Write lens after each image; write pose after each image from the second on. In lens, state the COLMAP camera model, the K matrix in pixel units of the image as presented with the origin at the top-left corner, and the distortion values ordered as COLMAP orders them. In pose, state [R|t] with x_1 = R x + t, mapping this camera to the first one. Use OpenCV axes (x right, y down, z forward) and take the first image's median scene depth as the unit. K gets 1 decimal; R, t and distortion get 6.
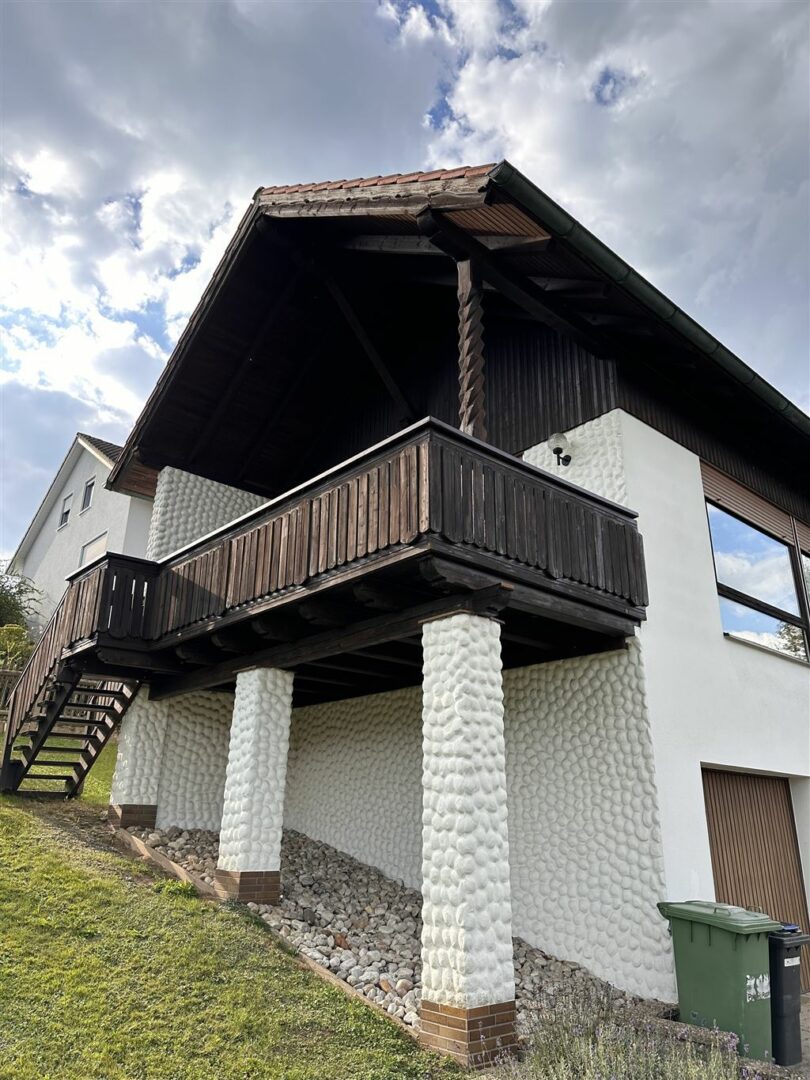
lens RADIAL K [[752.4, 0, 397.8], [0, 752.4, 539.7], [0, 0, 1]] dist [0.025130, -0.035028]
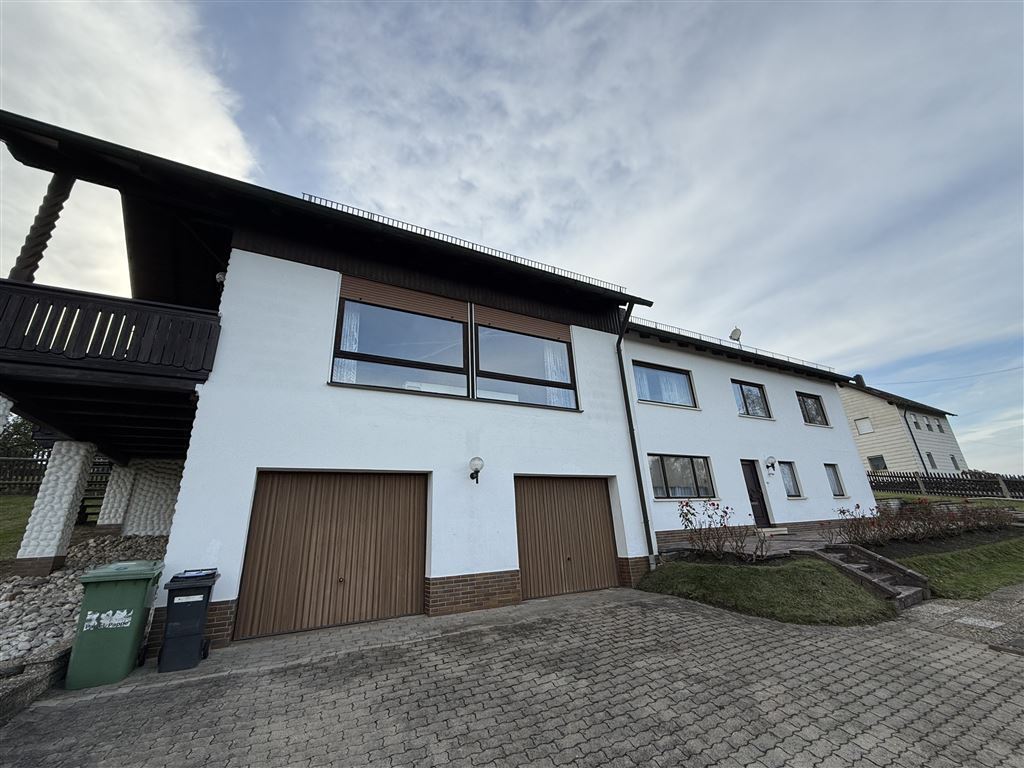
lens RADIAL K [[407.7, 0, 513.3], [0, 407.7, 390.6], [0, 0, 1]] dist [-0.003191, 0.000746]
pose [[0.971638, -0.139439, -0.190989, 1.052937], [0.146552, 0.988922, 0.023563, 0.194324], [0.185588, -0.050884, 0.981309, 0.302453]]
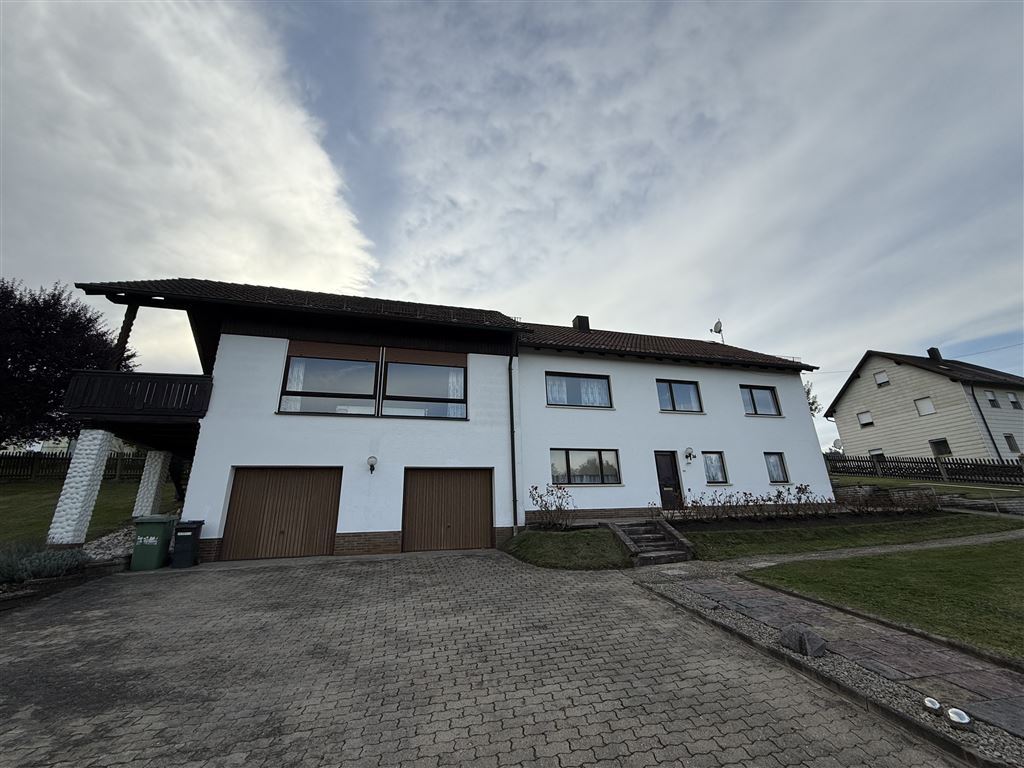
lens RADIAL K [[407.7, 0, 508.3], [0, 407.7, 402.2], [0, 0, 1]] dist [-0.003191, 0.000746]
pose [[0.900683, -0.164751, -0.402028, 1.822838], [0.199612, 0.978790, 0.046093, 0.199854], [0.385908, -0.121764, 0.914466, 0.109377]]
